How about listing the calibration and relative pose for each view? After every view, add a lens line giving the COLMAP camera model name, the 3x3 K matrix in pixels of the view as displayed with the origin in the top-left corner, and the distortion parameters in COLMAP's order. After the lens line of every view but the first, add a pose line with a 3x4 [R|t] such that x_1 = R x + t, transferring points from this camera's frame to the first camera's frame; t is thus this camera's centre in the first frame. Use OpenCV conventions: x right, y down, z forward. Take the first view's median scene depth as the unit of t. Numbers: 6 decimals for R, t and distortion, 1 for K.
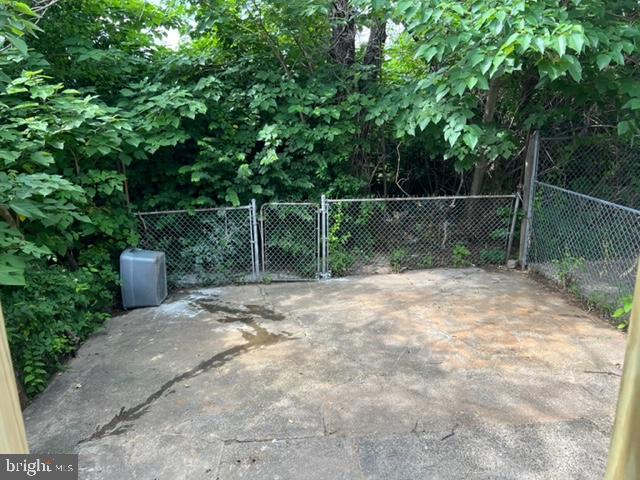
lens RADIAL K [[483.5, 0, 318.9], [0, 483.5, 236.9], [0, 0, 1]] dist [0.056235, -0.059254]
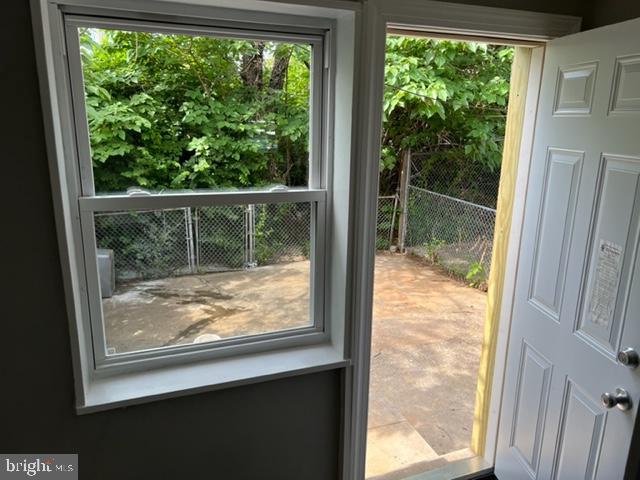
lens RADIAL K [[483.5, 0, 322.8], [0, 483.5, 240.9], [0, 0, 1]] dist [0.056235, -0.059254]
pose [[0.959365, -0.036692, 0.279773, -0.168253], [0.036936, 0.999308, 0.004403, 0.024221], [-0.279741, 0.006109, 0.960056, -0.216236]]
